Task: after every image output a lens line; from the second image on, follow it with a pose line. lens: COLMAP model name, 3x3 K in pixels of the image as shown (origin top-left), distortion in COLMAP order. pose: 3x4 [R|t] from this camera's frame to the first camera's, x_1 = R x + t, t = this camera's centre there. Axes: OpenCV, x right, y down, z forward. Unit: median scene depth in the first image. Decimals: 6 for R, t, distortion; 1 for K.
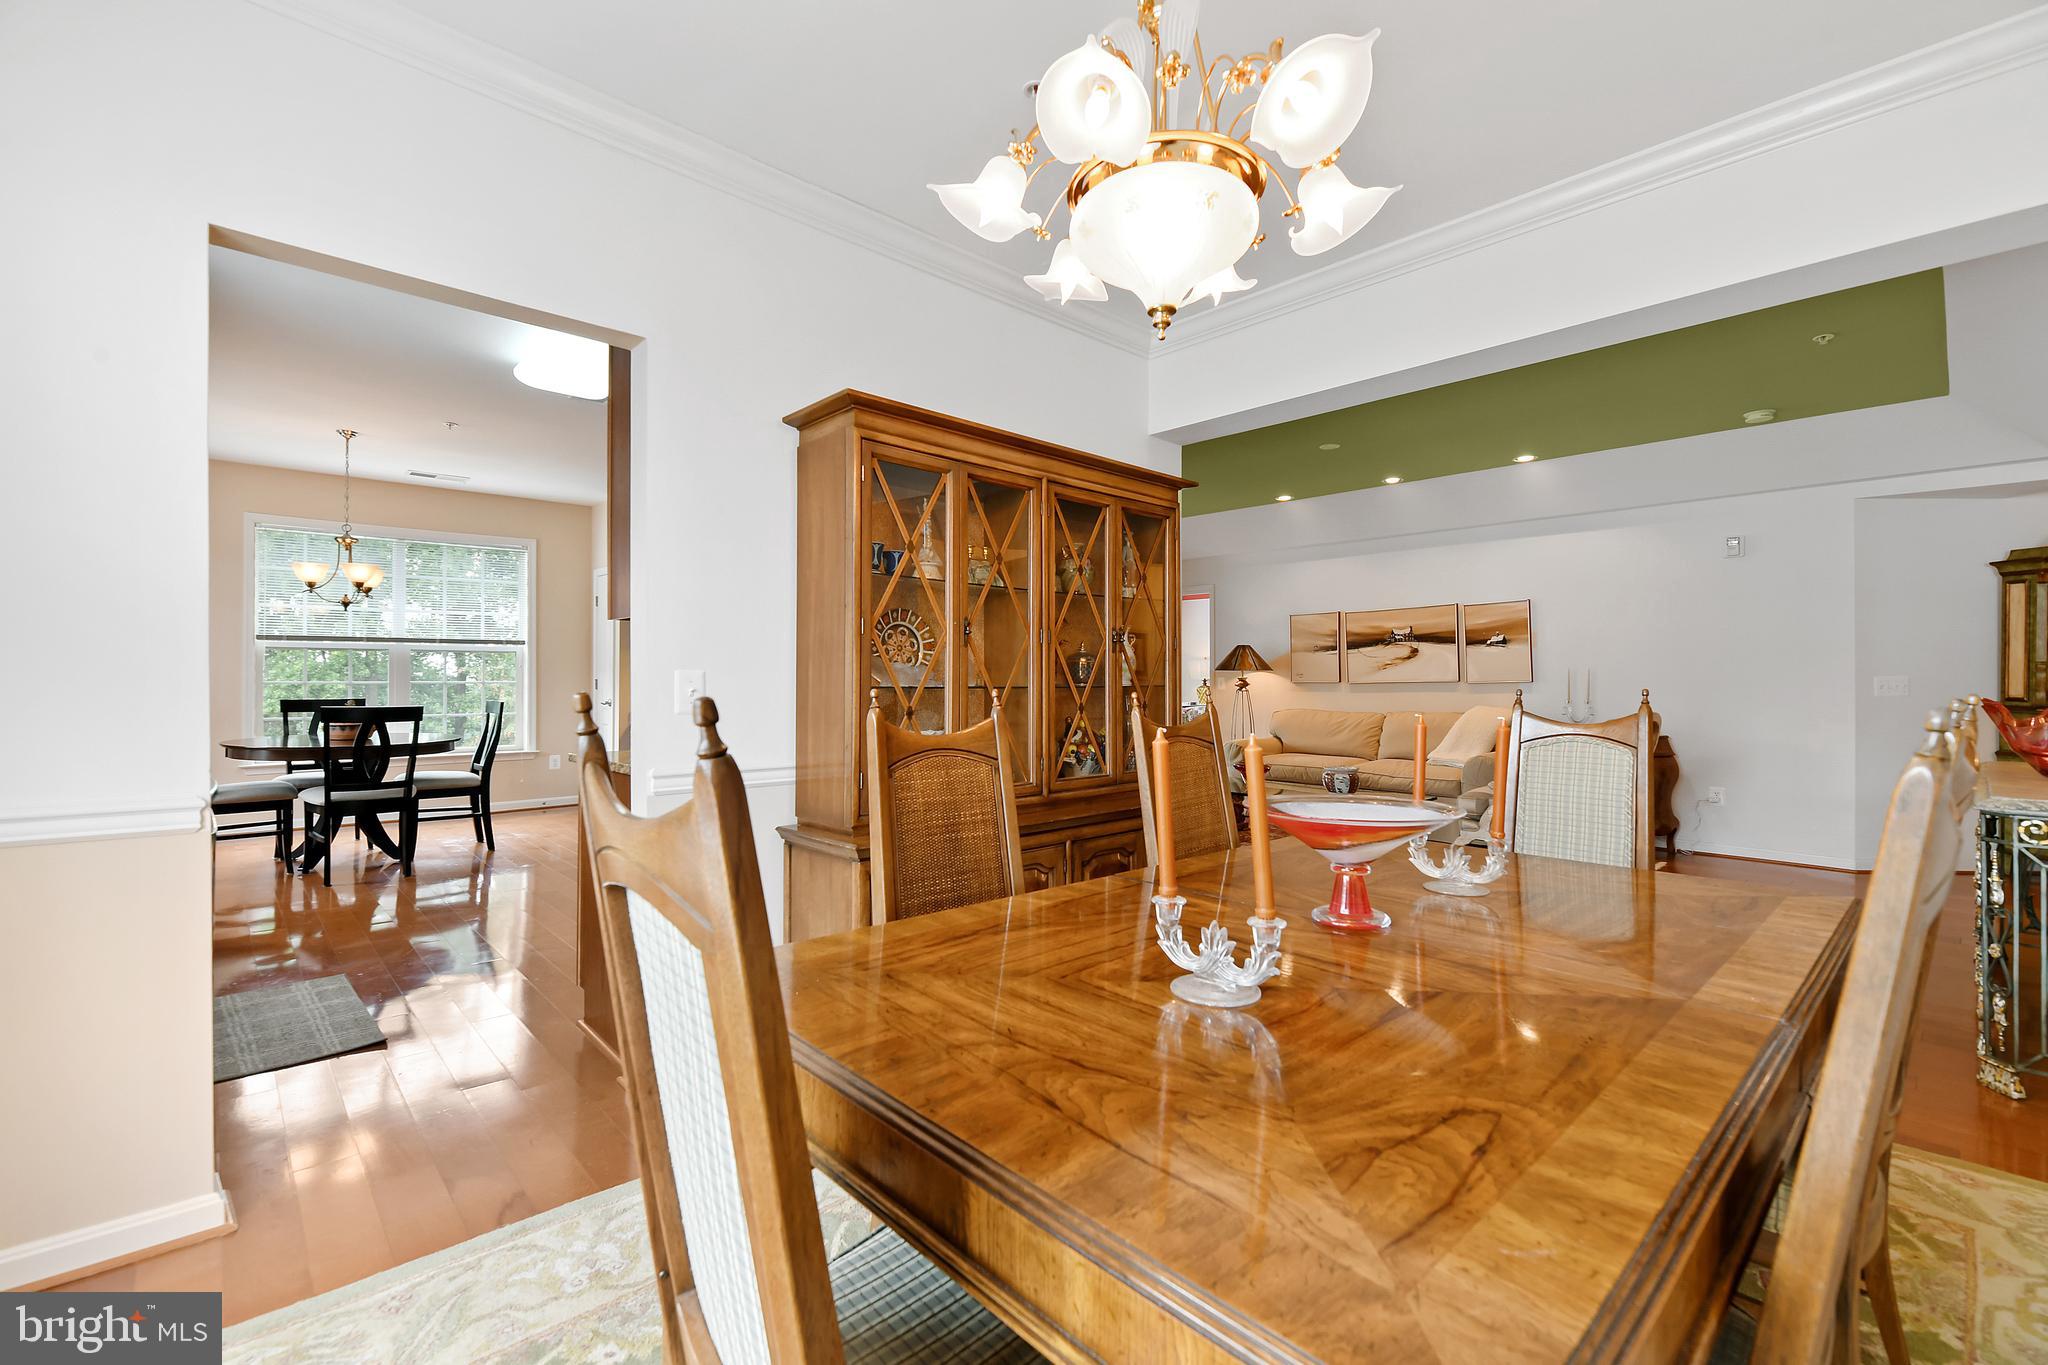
lens RADIAL K [[891.0, 0, 1029.7], [0, 891.0, 671.0], [0, 0, 1]] dist [-0.002517, -0.000507]
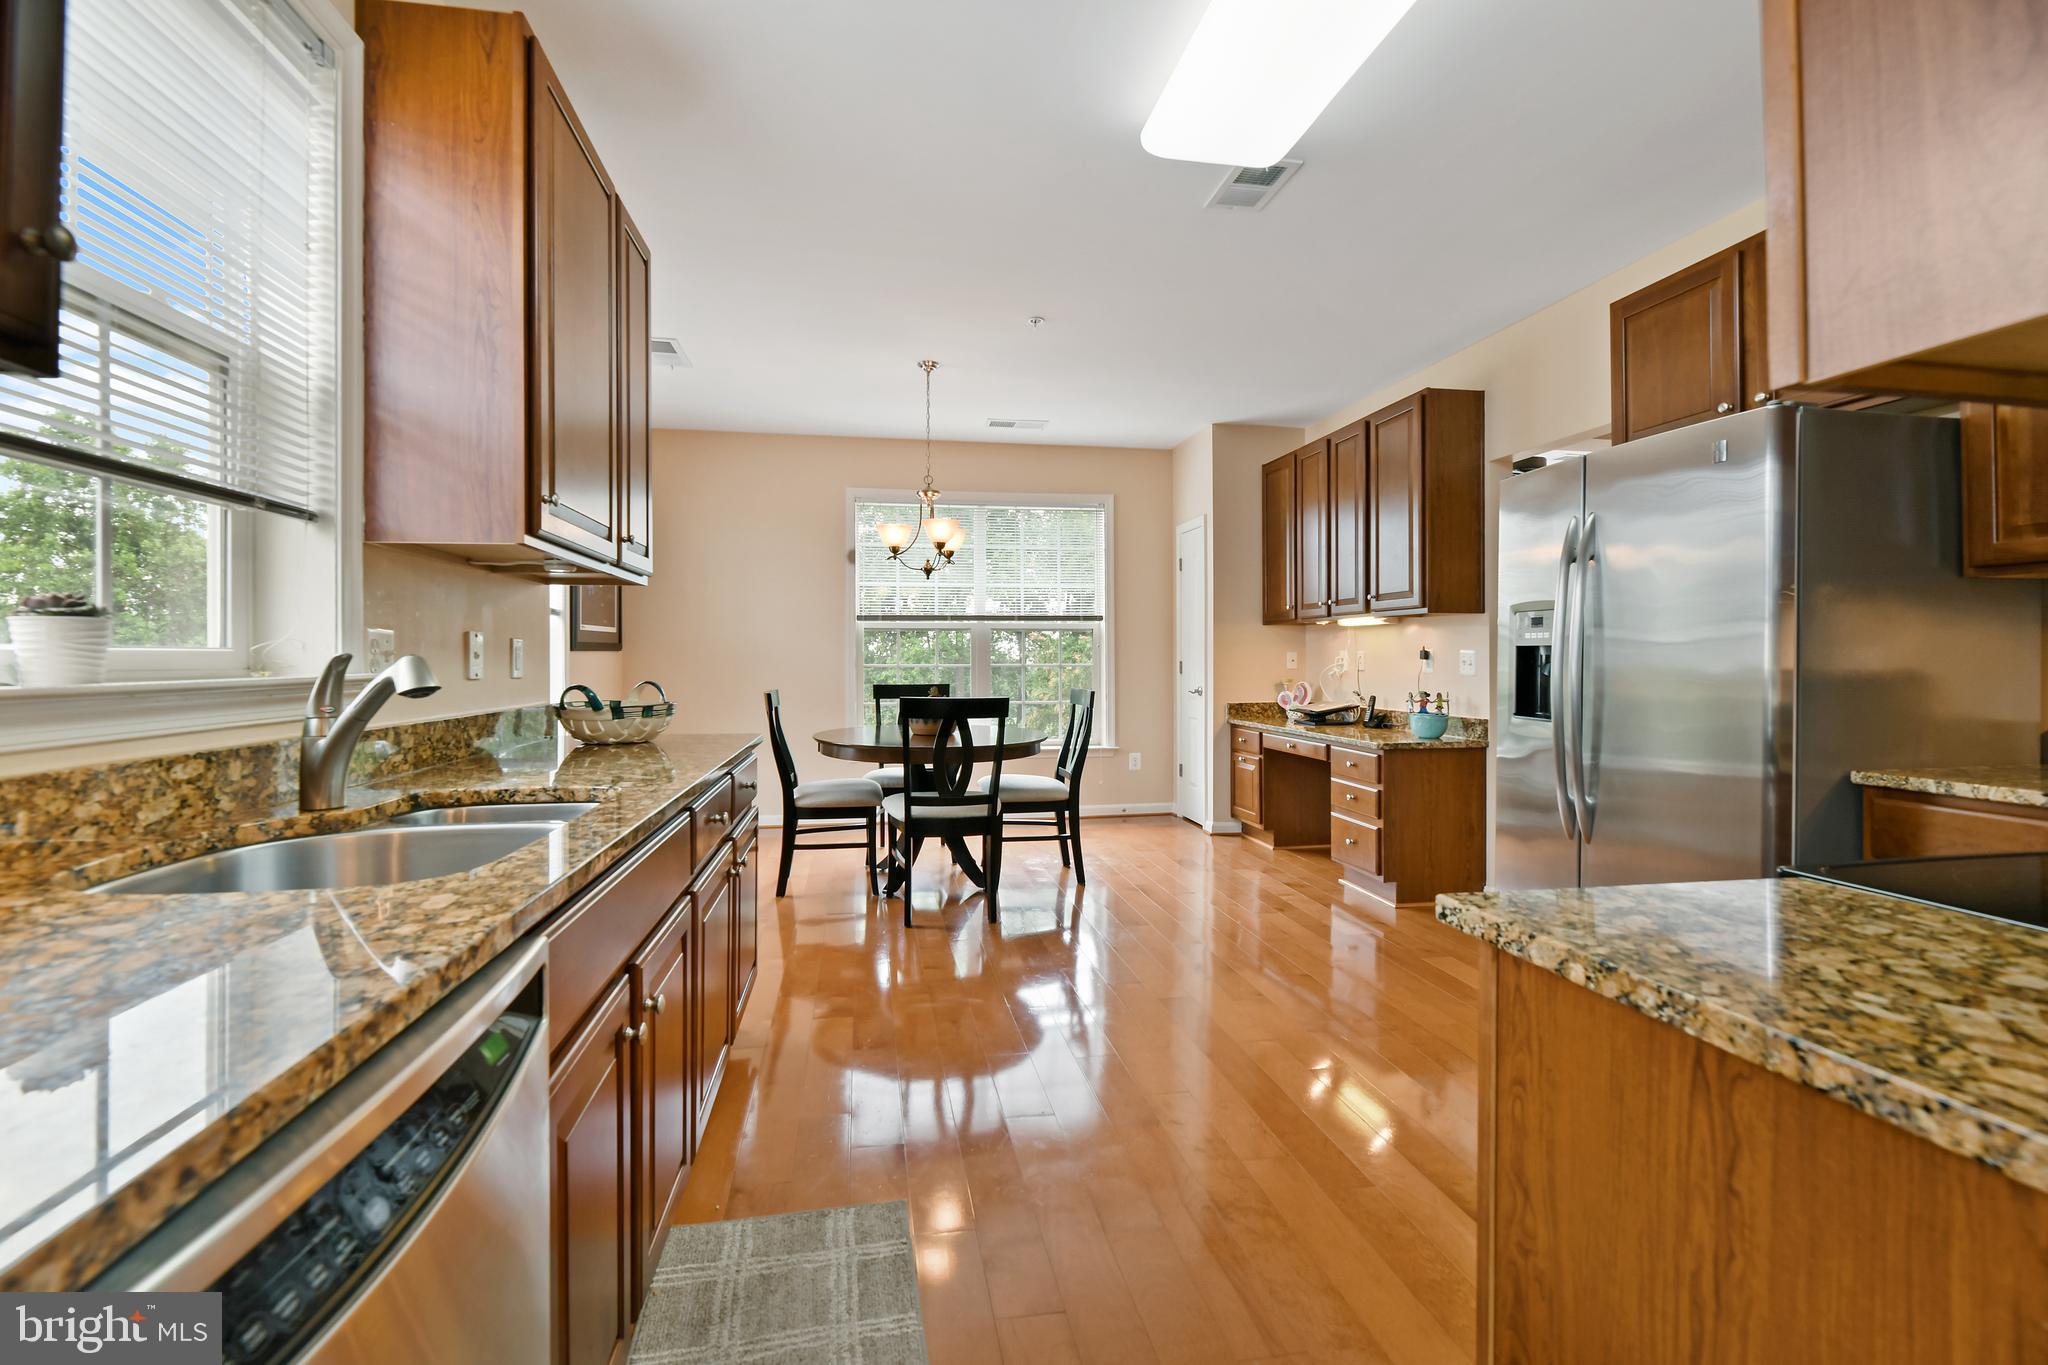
lens RADIAL K [[826.3, 0, 1022.2], [0, 826.3, 661.6], [0, 0, 1]] dist [0.016723, -0.000056]
pose [[0.844997, -0.001837, -0.534769, -0.281362], [0.006749, 0.999951, 0.007230, 0.004088], [0.534729, -0.009719, 0.844968, 0.393013]]
